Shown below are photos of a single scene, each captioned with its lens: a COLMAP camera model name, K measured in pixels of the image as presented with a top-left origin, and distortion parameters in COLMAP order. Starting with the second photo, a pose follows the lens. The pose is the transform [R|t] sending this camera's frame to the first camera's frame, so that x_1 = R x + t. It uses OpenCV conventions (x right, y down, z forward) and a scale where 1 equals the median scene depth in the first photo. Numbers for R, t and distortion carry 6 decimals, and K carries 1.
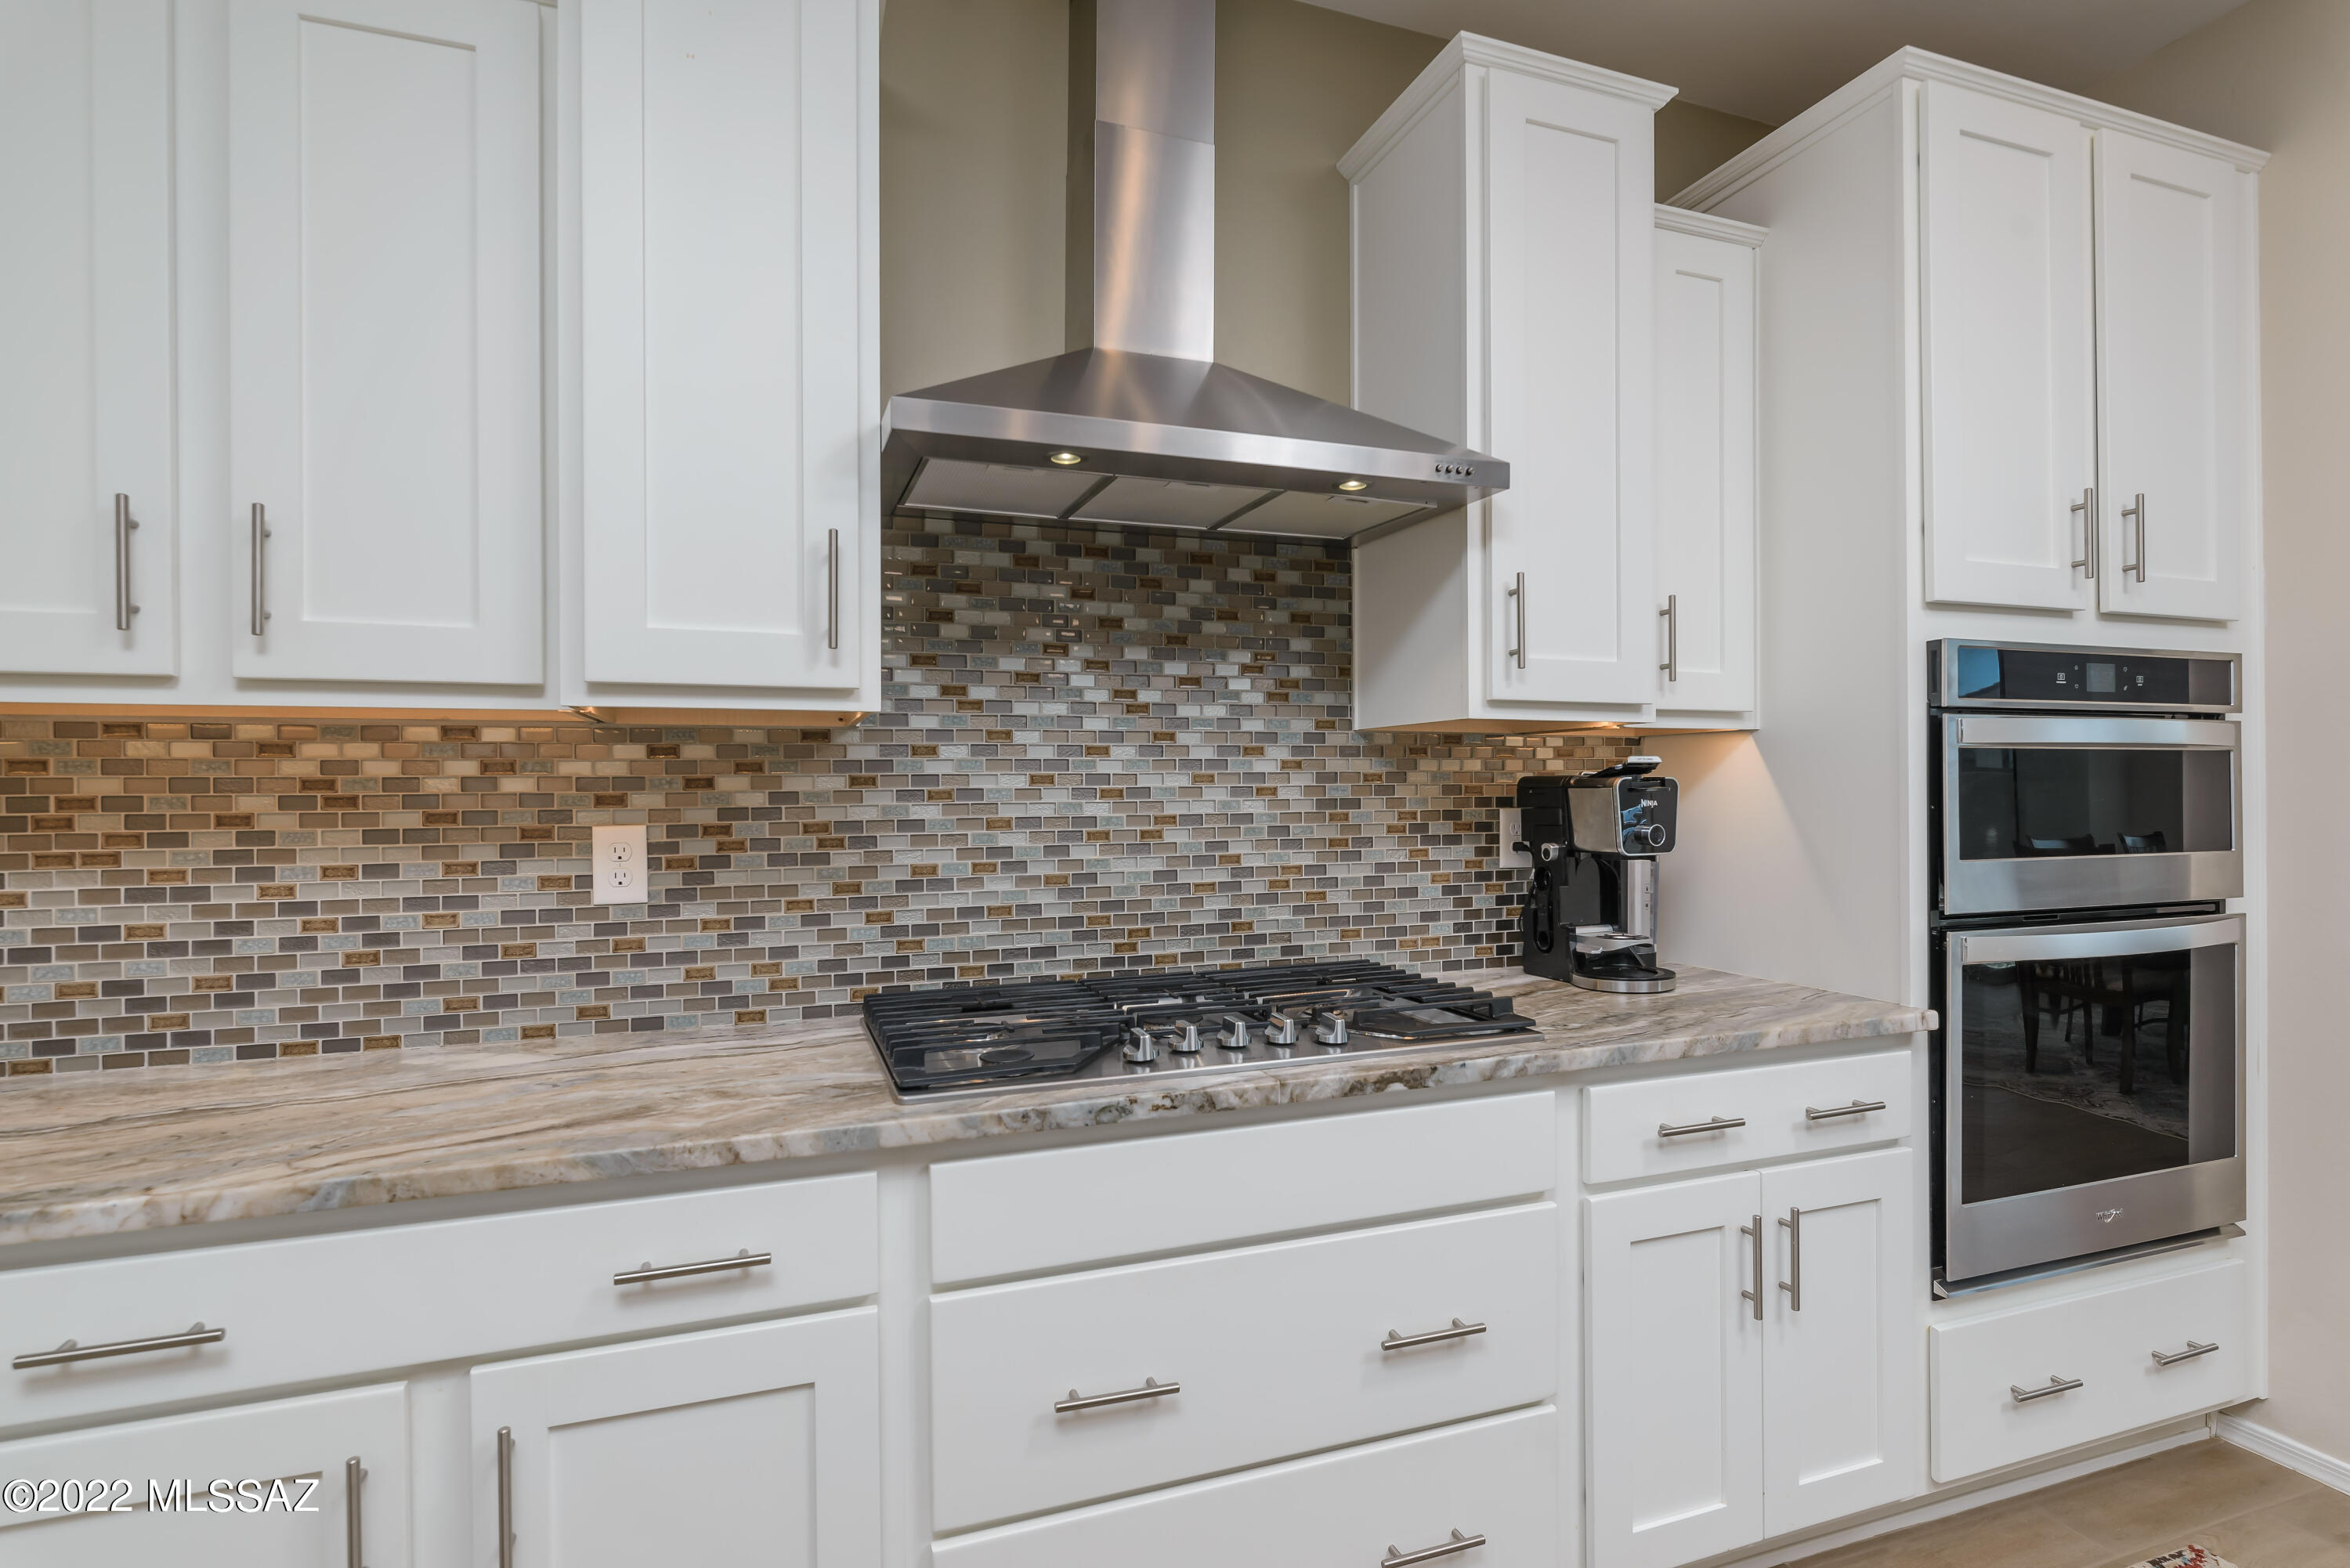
lens RADIAL K [[1165.2, 0, 1176.2], [0, 1165.2, 791.1], [0, 0, 1]] dist [-0.000788, -0.001599]
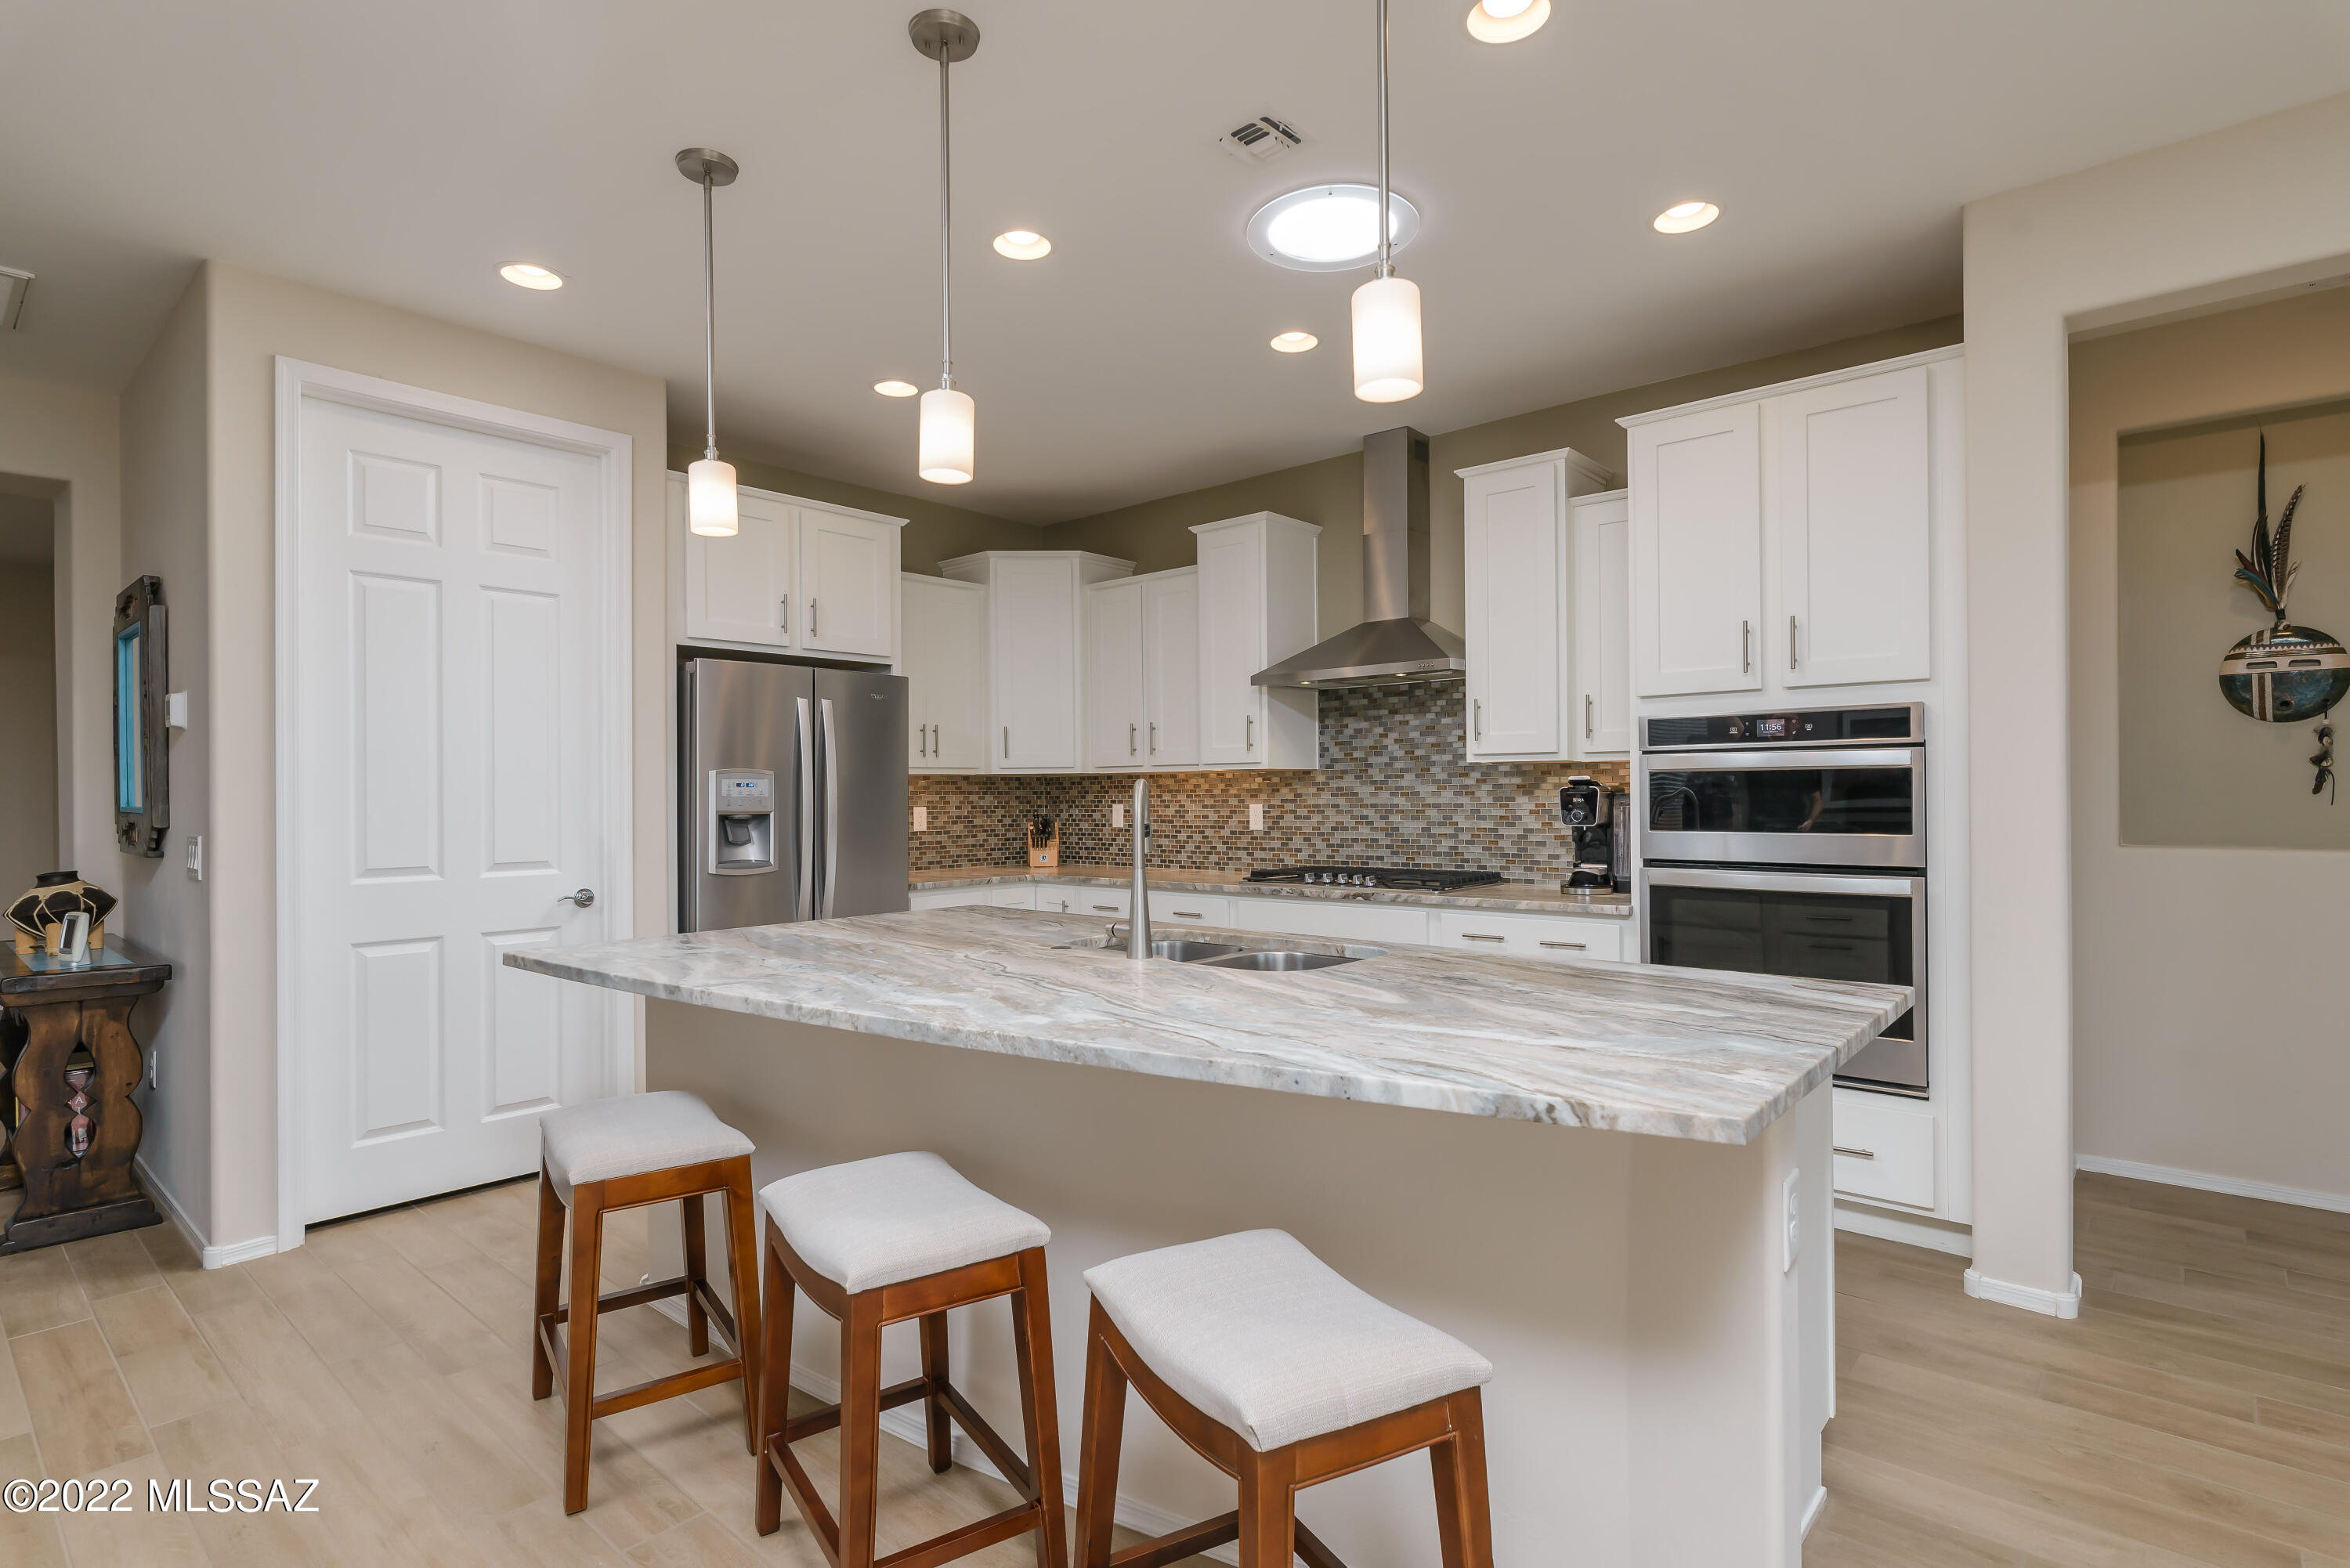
lens RADIAL K [[1165.2, 0, 1176.2], [0, 1165.2, 791.1], [0, 0, 1]] dist [-0.000788, -0.001599]
pose [[0.478635, 0.000643, -0.878014, 1.921127], [0.004732, 0.999983, 0.003312, -0.015198], [0.878001, -0.005739, 0.478624, -0.587339]]
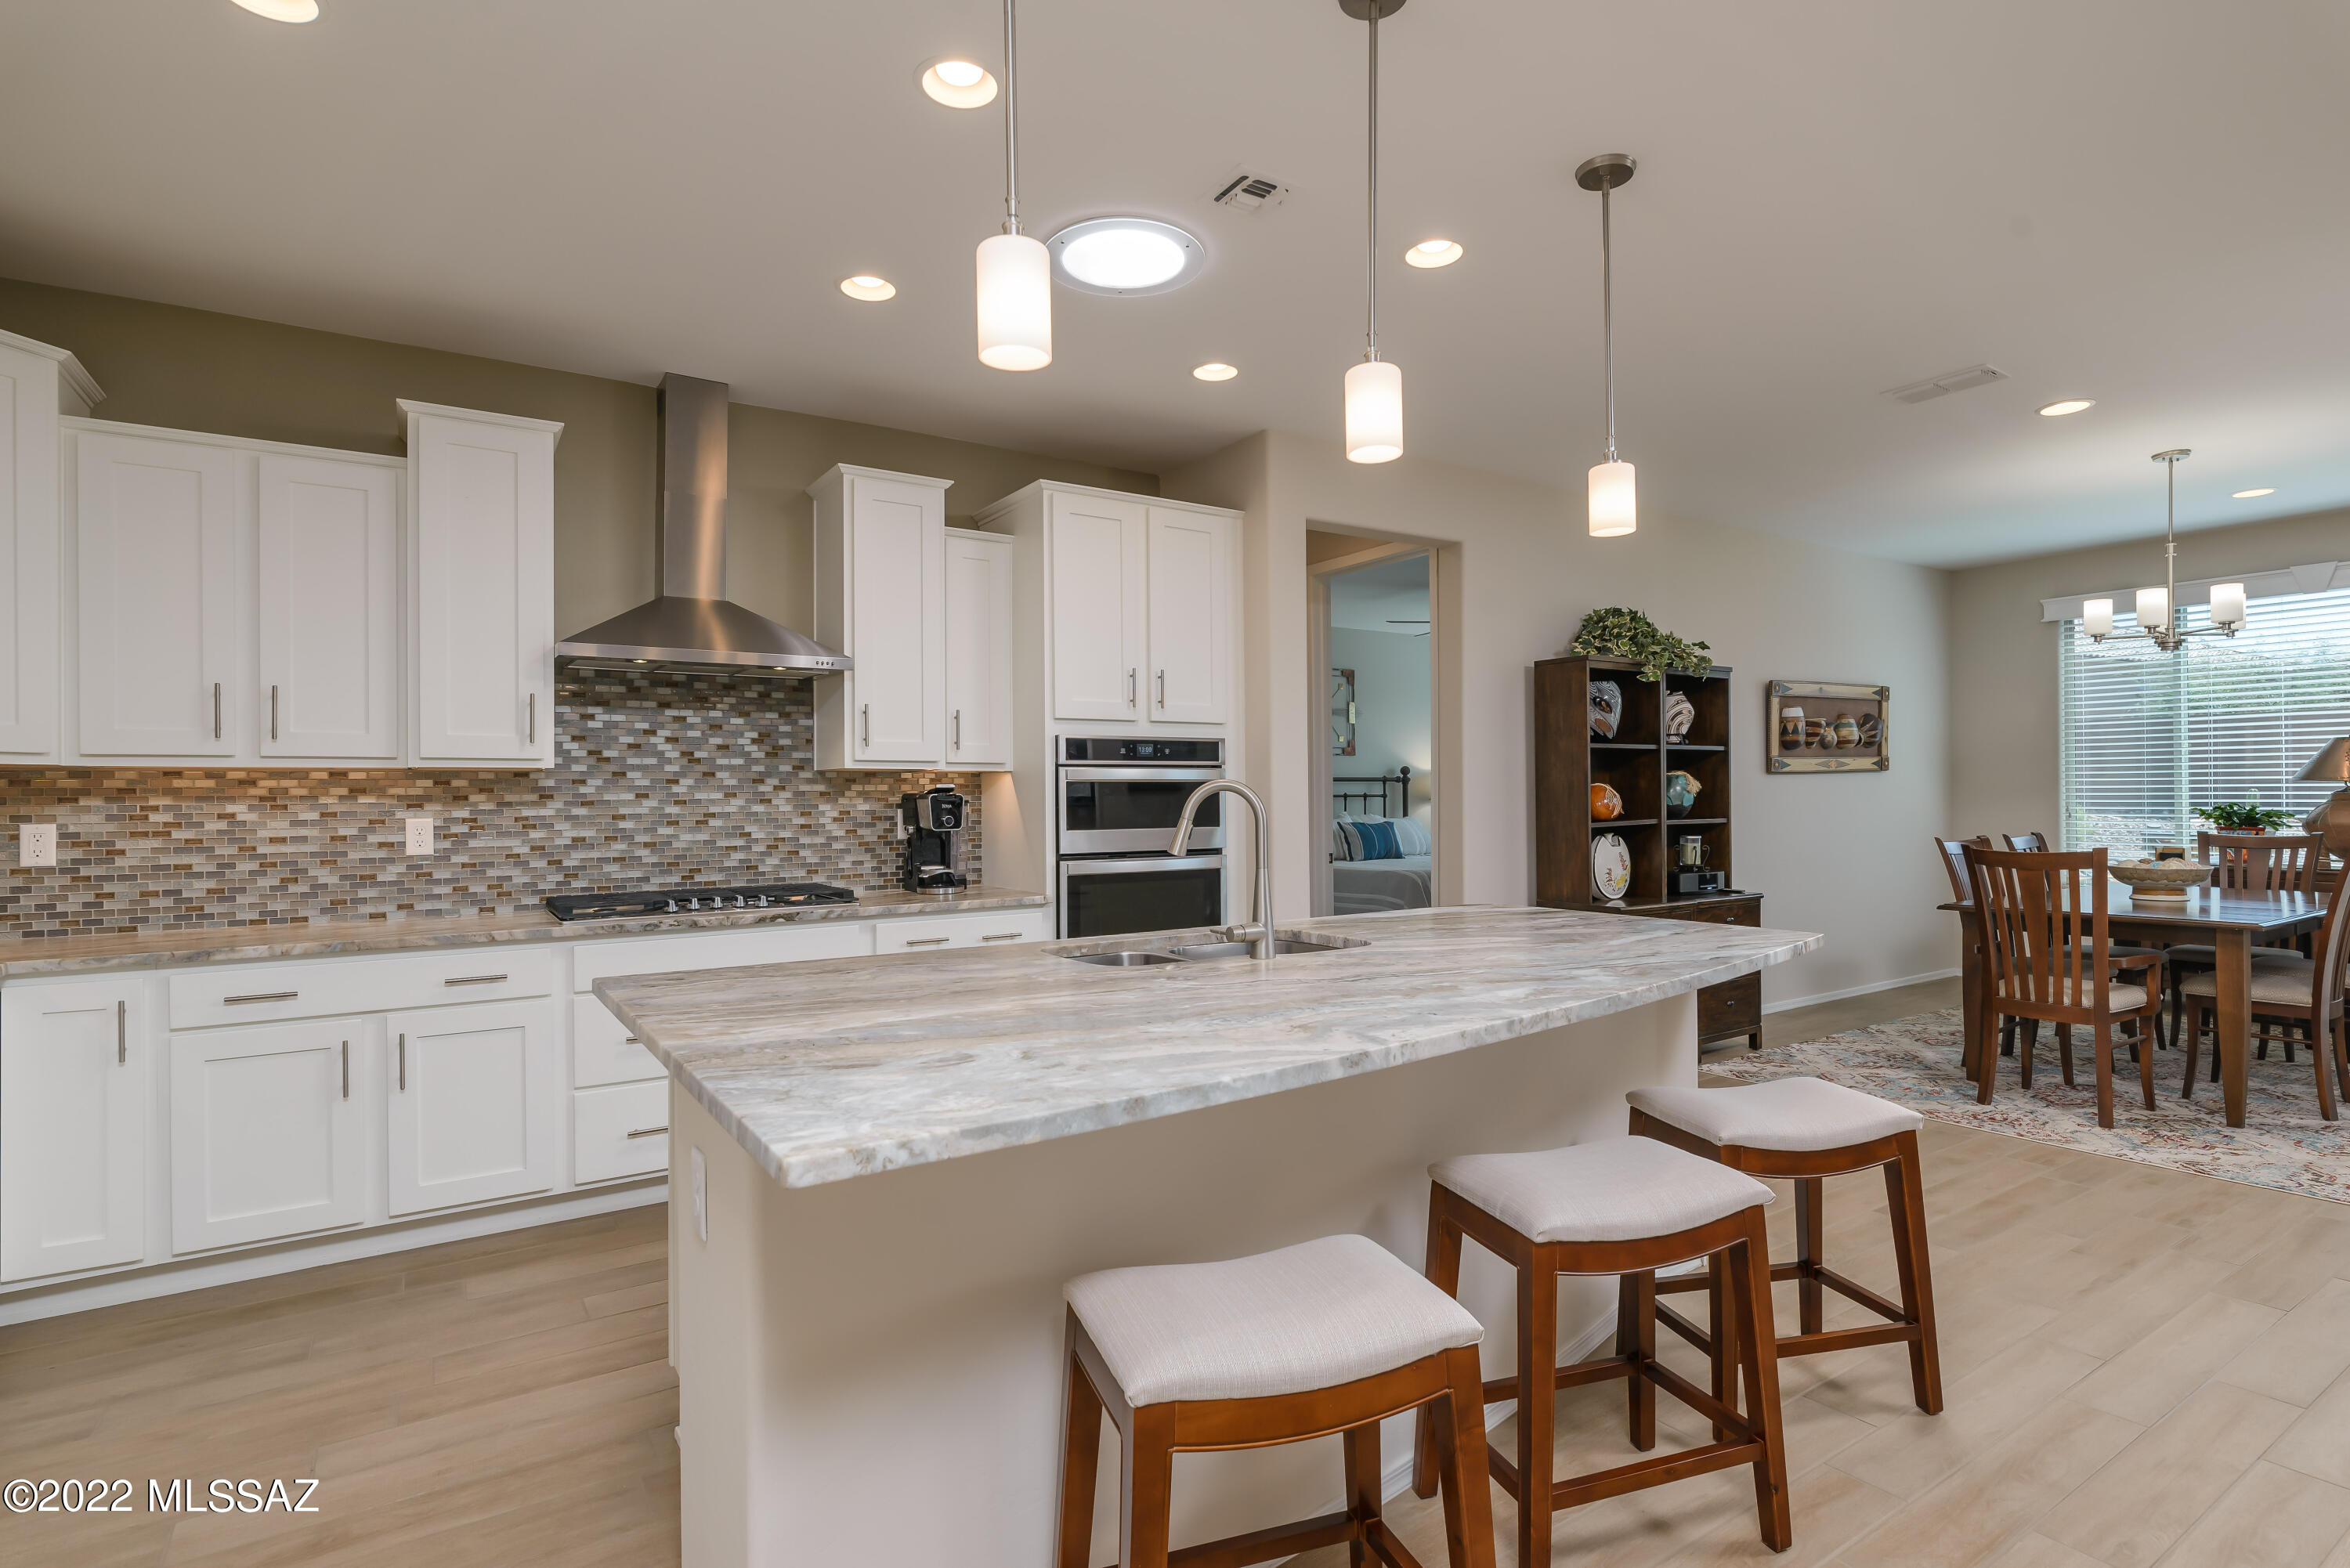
lens RADIAL K [[1161.2, 0, 1182.3], [0, 1161.2, 795.2], [0, 0, 1]] dist [0.000607, -0.000247]
pose [[0.973221, -0.001402, 0.229869, 0.353204], [0.001928, 0.999996, -0.002064, -0.004709], [-0.229865, 0.002451, 0.973219, -1.256925]]
